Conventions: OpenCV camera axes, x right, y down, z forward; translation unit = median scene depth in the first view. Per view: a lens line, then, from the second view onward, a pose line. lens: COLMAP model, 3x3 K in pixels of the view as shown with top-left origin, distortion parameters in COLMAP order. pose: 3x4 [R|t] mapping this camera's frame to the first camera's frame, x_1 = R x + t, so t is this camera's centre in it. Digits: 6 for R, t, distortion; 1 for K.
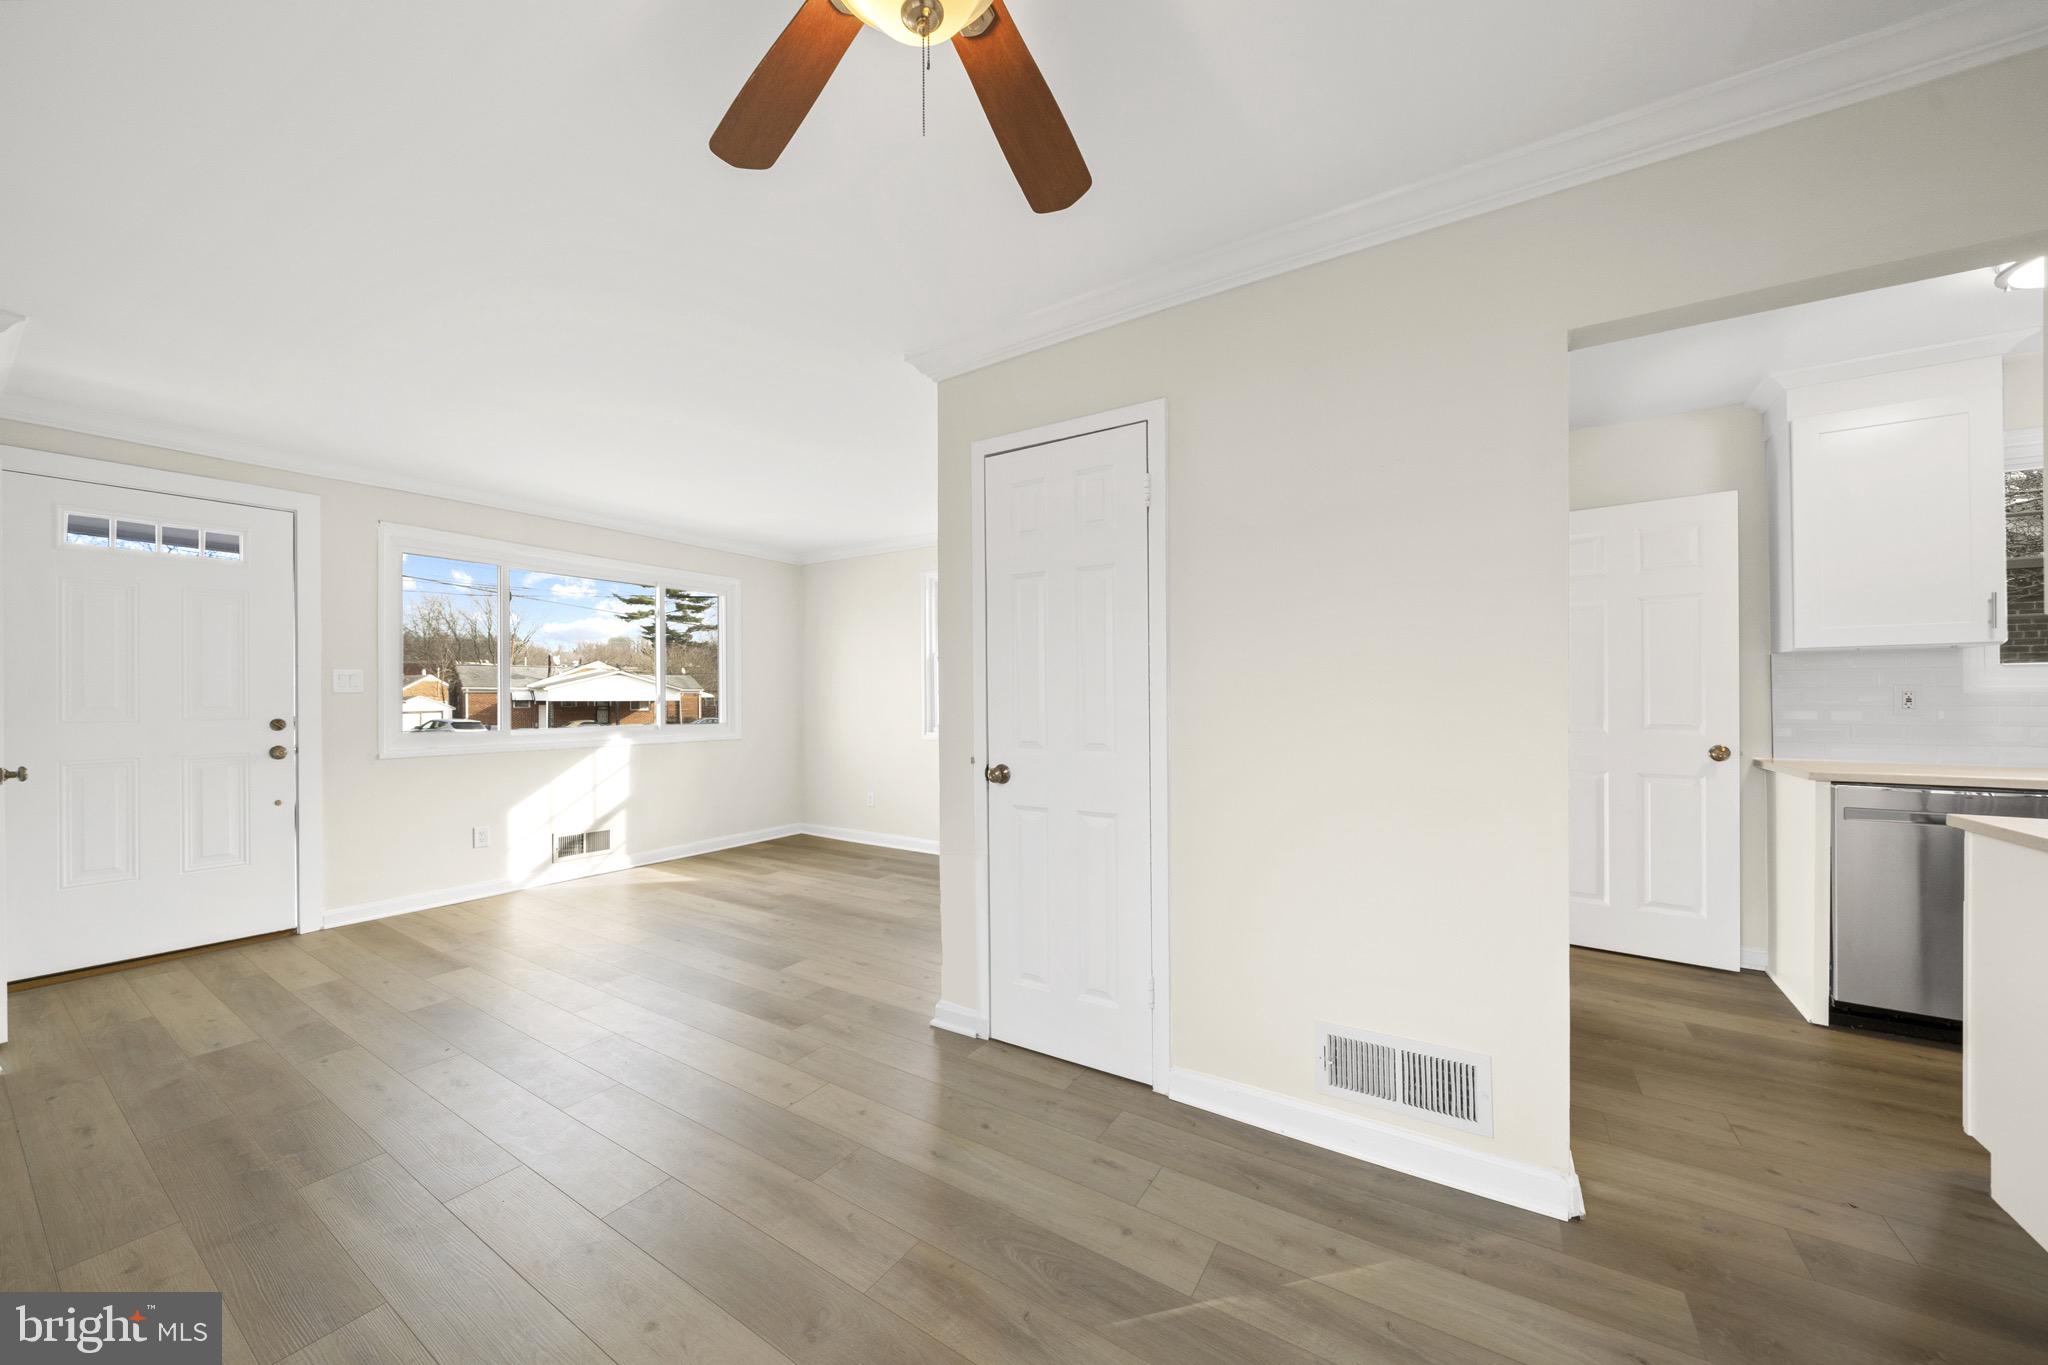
lens RADIAL K [[717.3, 0, 1022.6], [0, 717.3, 688.4], [0, 0, 1]] dist [-0.015082, 0.004365]
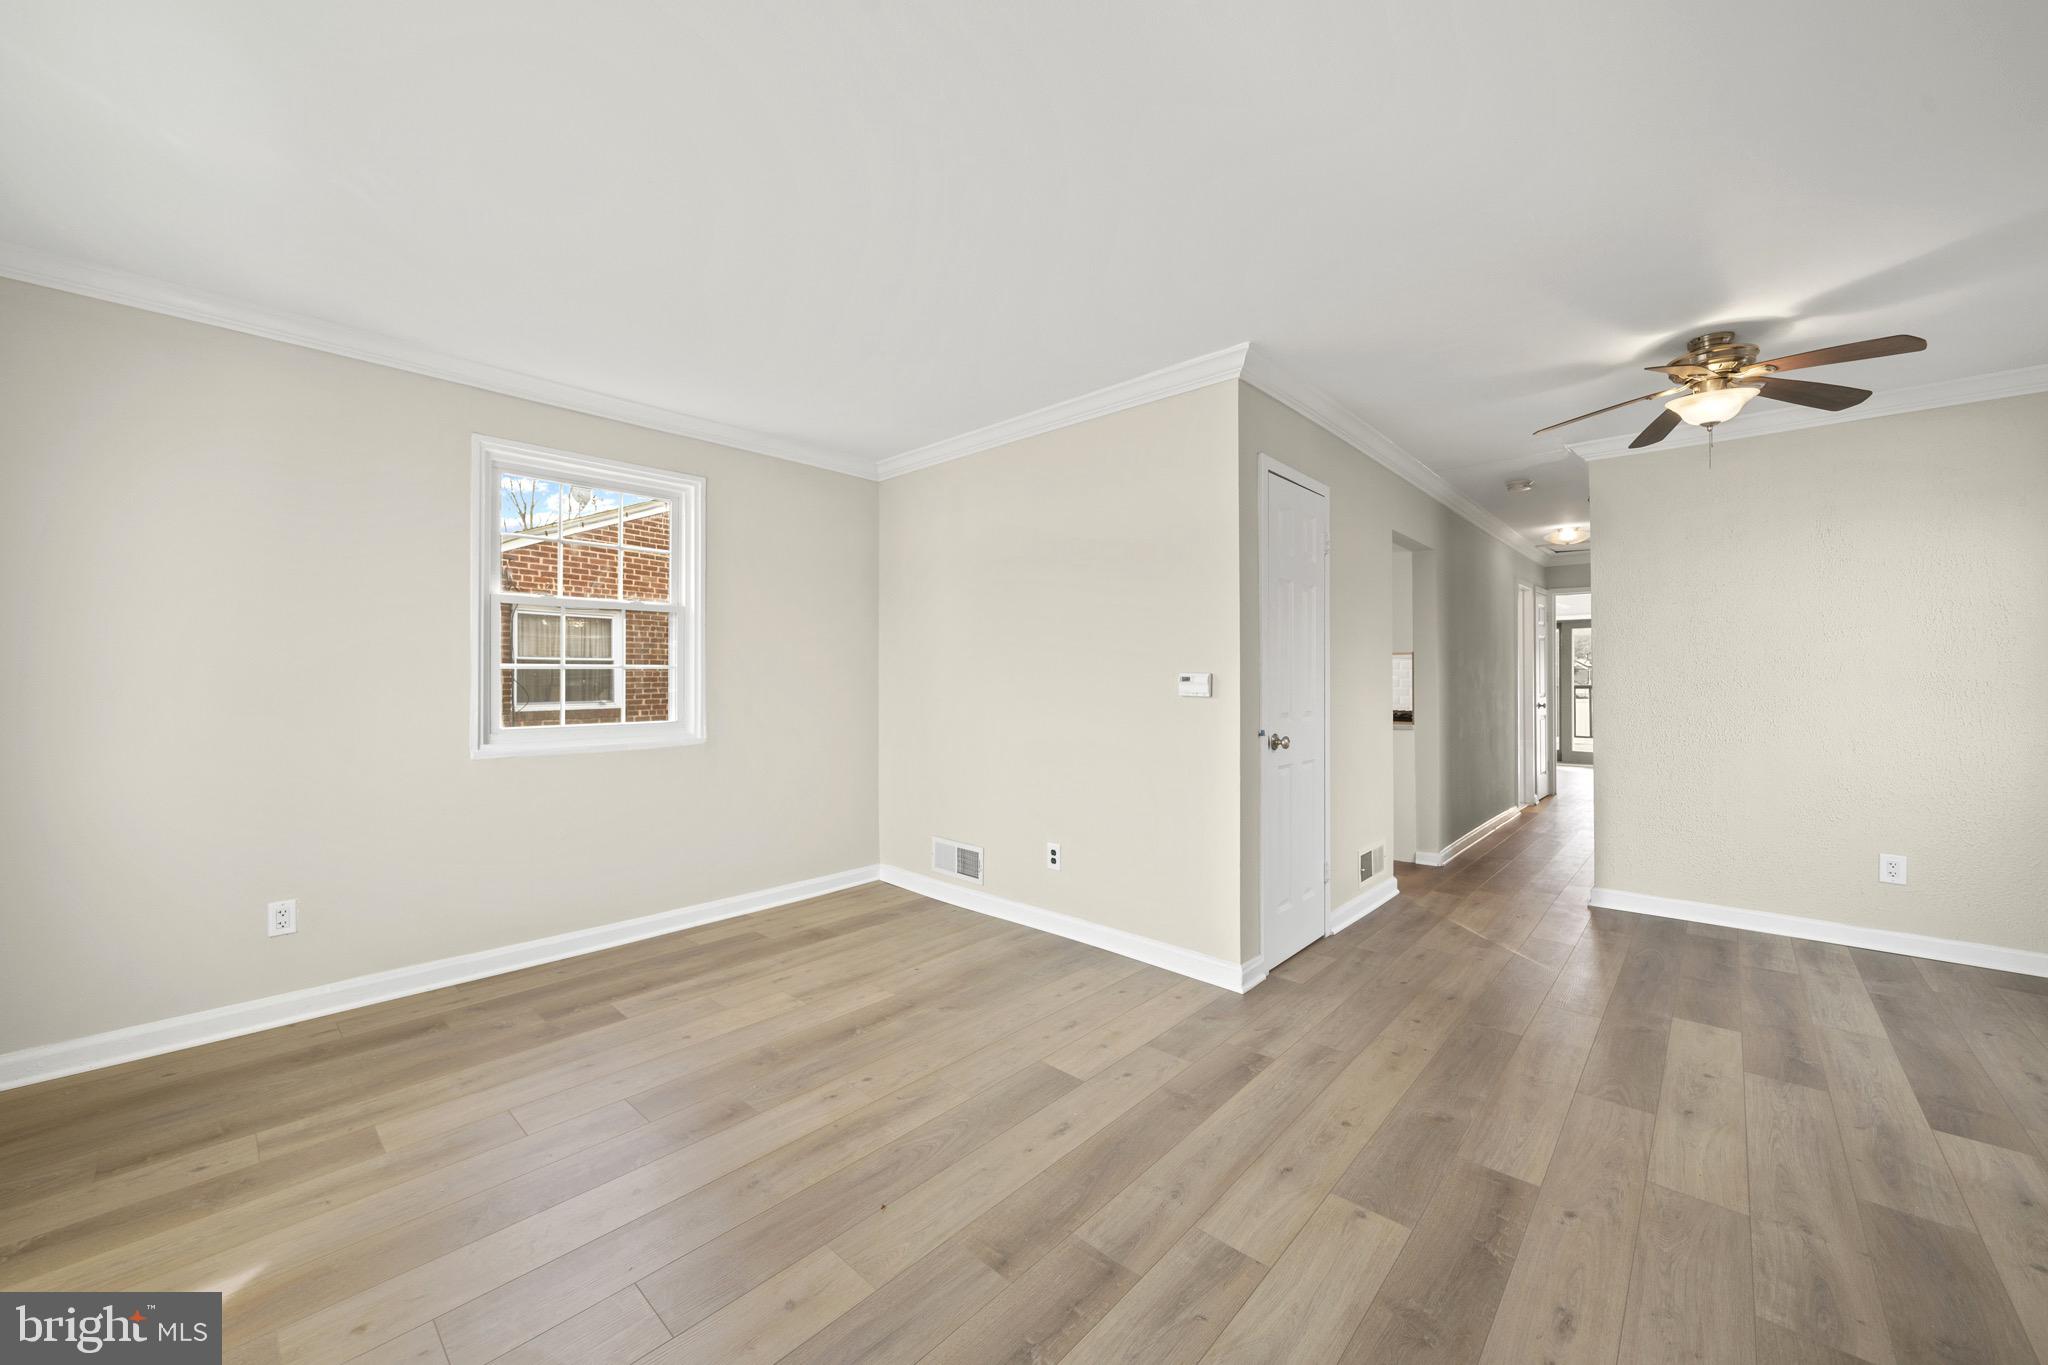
lens RADIAL K [[753.5, 0, 983.1], [0, 753.5, 677.0], [0, 0, 1]] dist [-0.000753, -0.000025]
pose [[0.215379, 0.008148, 0.976496, -1.062483], [-0.007414, 0.999950, -0.006708, 0.021313], [-0.976502, -0.005795, 0.215429, 0.948196]]
